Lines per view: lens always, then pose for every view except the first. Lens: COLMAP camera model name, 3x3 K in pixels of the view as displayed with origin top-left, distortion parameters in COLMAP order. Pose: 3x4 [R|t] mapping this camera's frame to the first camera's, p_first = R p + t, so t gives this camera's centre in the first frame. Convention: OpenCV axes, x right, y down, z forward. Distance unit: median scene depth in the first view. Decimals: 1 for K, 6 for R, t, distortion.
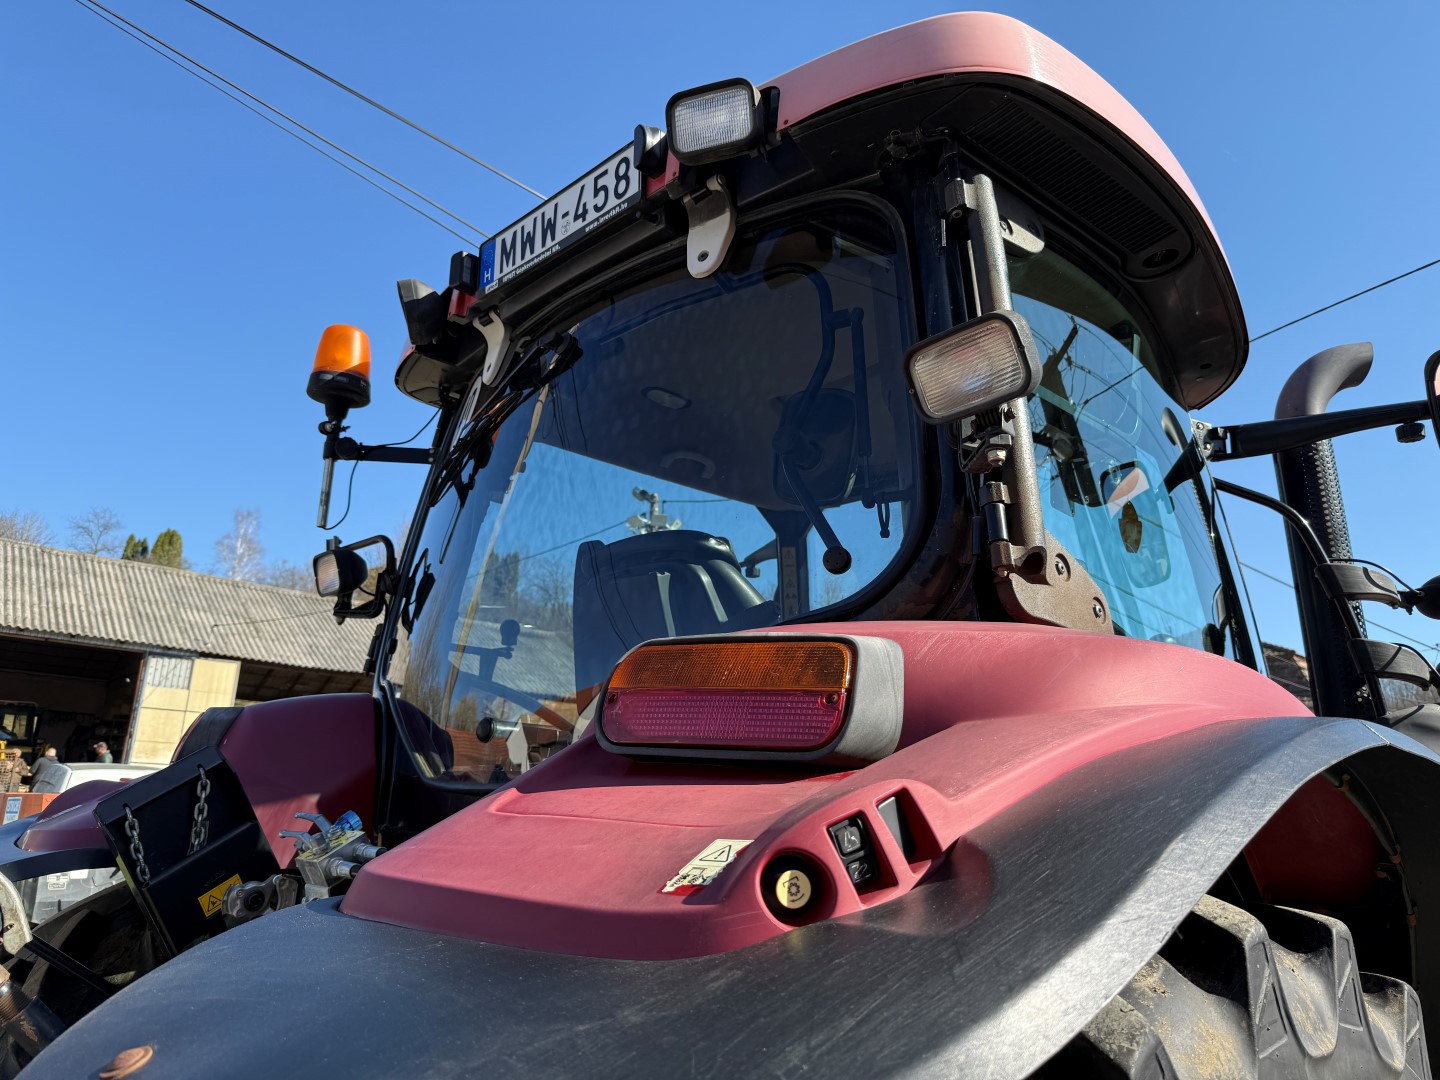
lens RADIAL K [[999.3, 0, 734.3], [0, 999.3, 563.7], [0, 0, 1]] dist [0.001876, -0.002738]
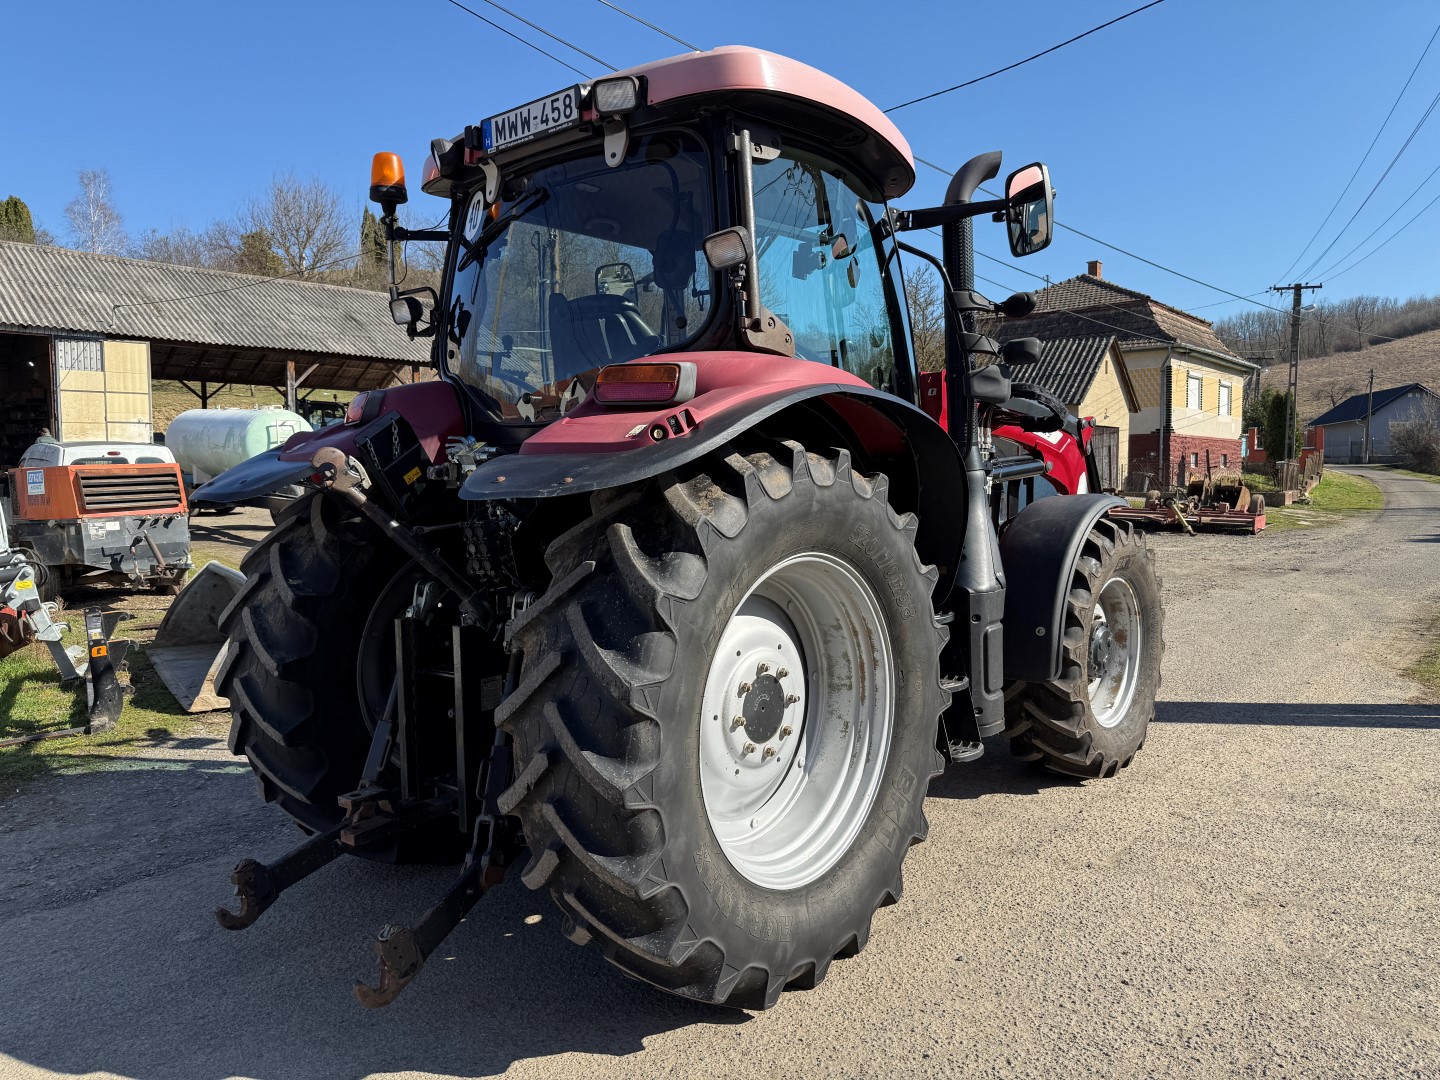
lens RADIAL K [[1008.7, 0, 709.5], [0, 1008.7, 539.1], [0, 0, 1]] dist [0.053654, -0.081081]
pose [[0.996810, -0.046910, 0.064566, -0.006014], [0.024858, 0.951267, 0.307366, -0.169066], [-0.075838, -0.304780, 0.949399, -0.983204]]
